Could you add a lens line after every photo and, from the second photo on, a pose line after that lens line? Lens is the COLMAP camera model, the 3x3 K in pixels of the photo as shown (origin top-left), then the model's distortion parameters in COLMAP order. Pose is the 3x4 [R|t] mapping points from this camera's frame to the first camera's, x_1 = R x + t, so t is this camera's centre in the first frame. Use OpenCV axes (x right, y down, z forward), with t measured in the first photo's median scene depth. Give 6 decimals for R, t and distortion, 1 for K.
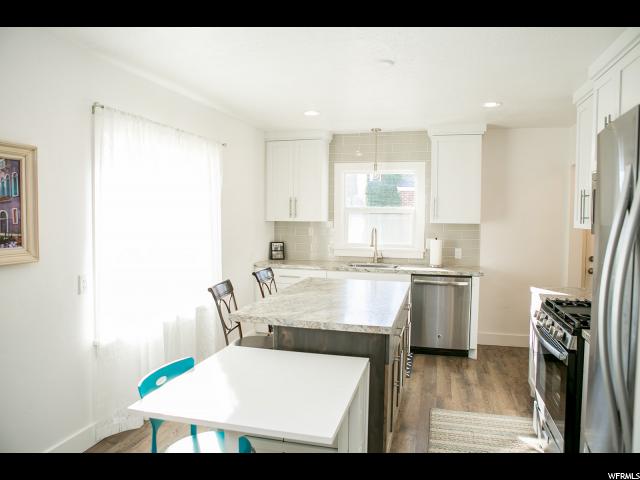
lens RADIAL K [[451.6, 0, 316.6], [0, 451.6, 239.4], [0, 0, 1]] dist [-0.111192, 0.093839]
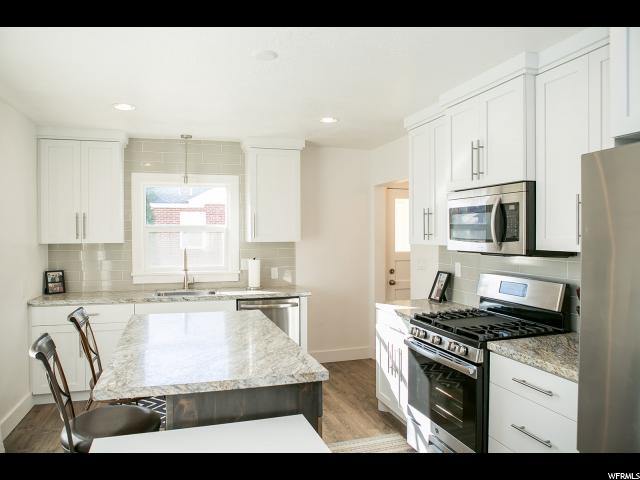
lens RADIAL K [[451.6, 0, 316.6], [0, 451.6, 239.4], [0, 0, 1]] dist [-0.111192, 0.093839]
pose [[0.838247, -0.017224, 0.545018, -0.131631], [0.038841, 0.998848, -0.028171, -0.009921], [-0.543905, 0.044783, 0.837951, 0.142622]]
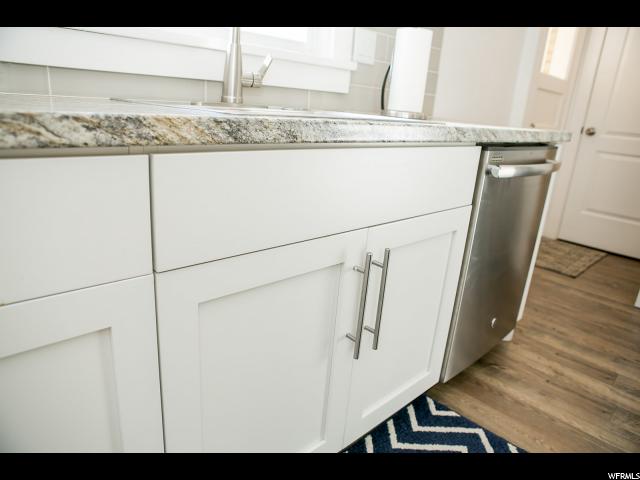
lens RADIAL K [[451.6, 0, 316.6], [0, 451.6, 239.4], [0, 0, 1]] dist [-0.111192, 0.093839]
pose [[0.501931, -0.228373, 0.834213, -0.056730], [-0.022013, 0.960825, 0.276279, 0.056713], [-0.864628, -0.157036, 0.477241, 0.877268]]
